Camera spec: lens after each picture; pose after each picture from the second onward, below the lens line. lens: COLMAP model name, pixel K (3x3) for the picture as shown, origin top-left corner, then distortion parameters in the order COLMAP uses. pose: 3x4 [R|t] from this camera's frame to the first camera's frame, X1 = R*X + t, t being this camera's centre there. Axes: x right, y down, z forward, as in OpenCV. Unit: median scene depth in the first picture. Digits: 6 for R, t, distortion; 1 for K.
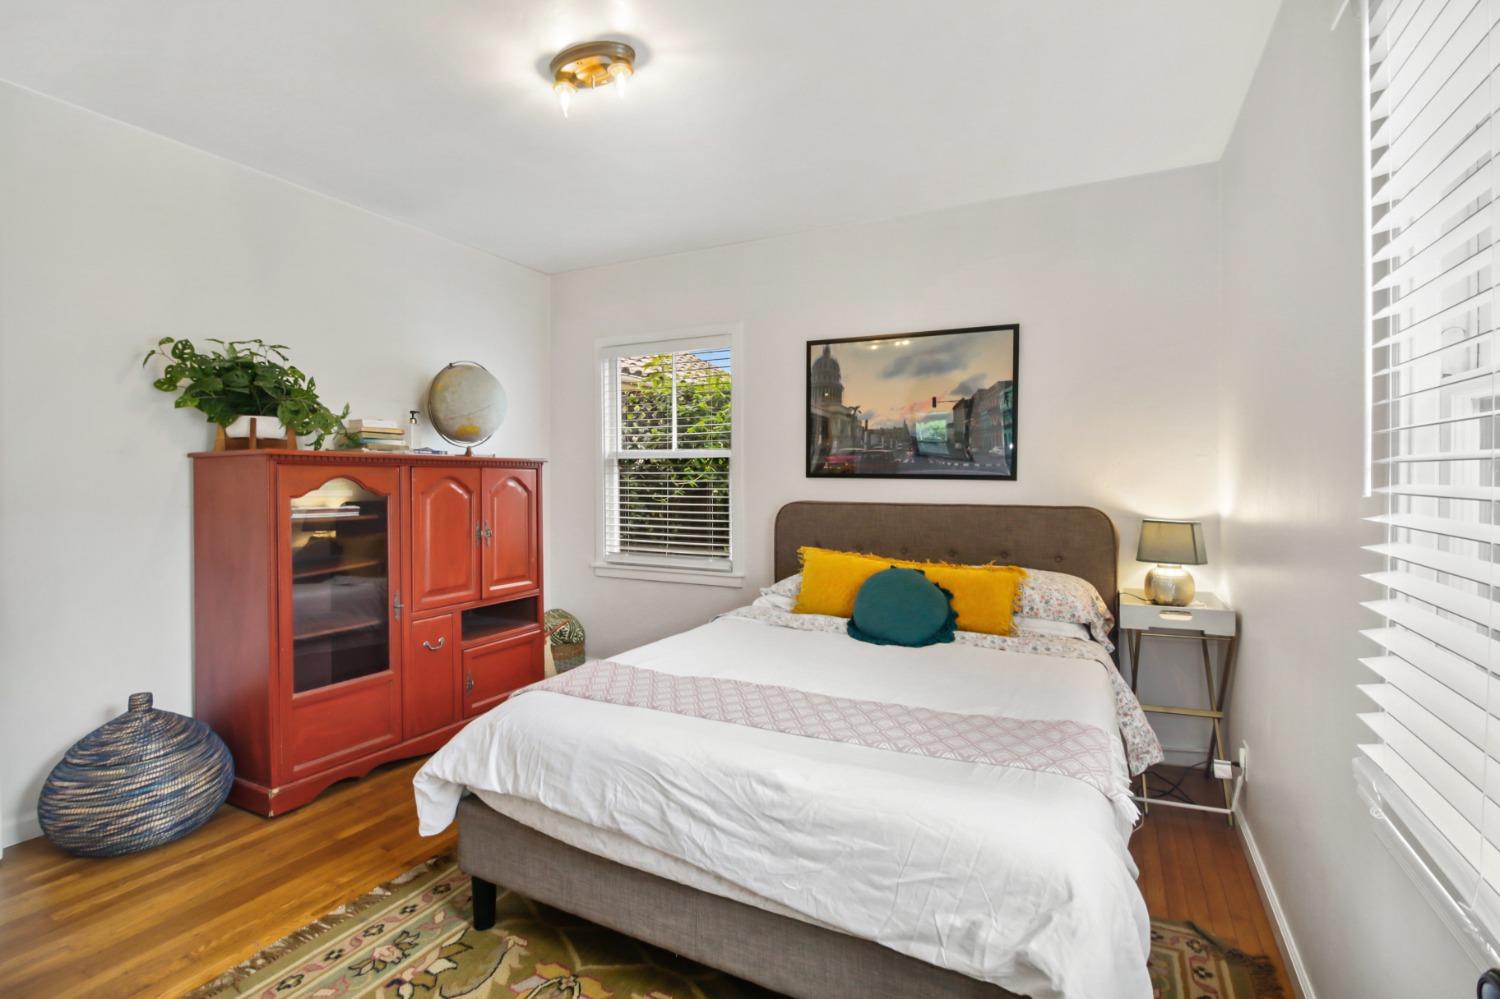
lens RADIAL K [[706.6, 0, 780.6], [0, 706.6, 489.3], [0, 0, 1]] dist [-0.000777, -0.011531]
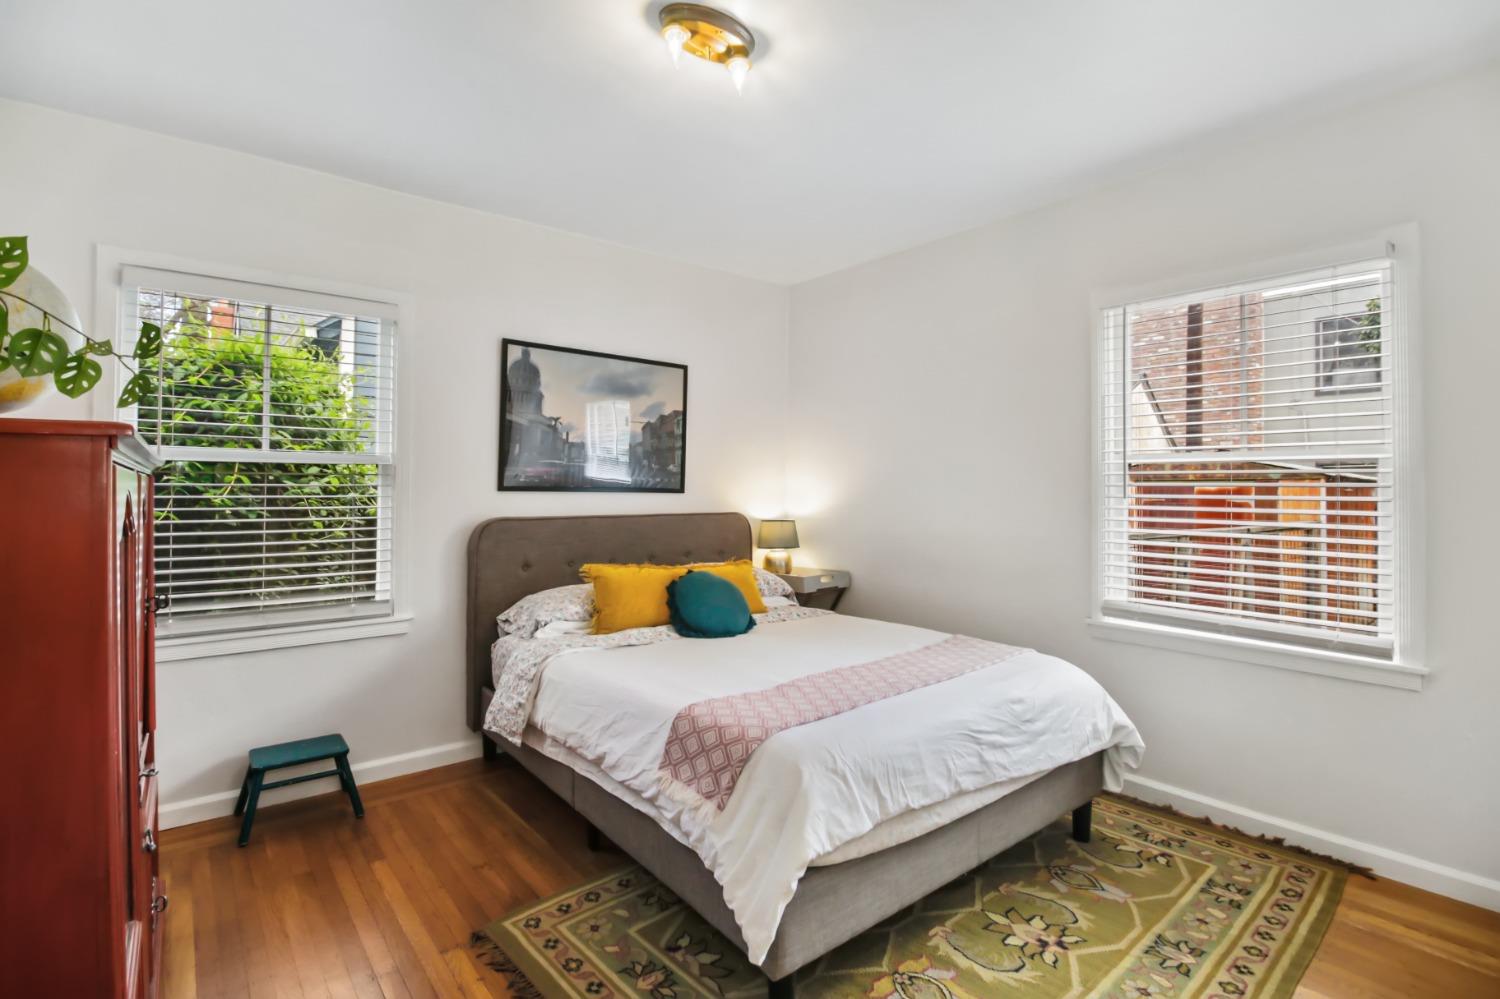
lens RADIAL K [[686.1, 0, 747.0], [0, 686.1, 484.6], [0, 0, 1]] dist [0.000951, -0.009978]
pose [[0.419976, 0.004961, 0.907522, -0.690061], [0.015751, 0.999795, -0.012755, -0.010128], [-0.907398, 0.019651, 0.419812, 0.402547]]
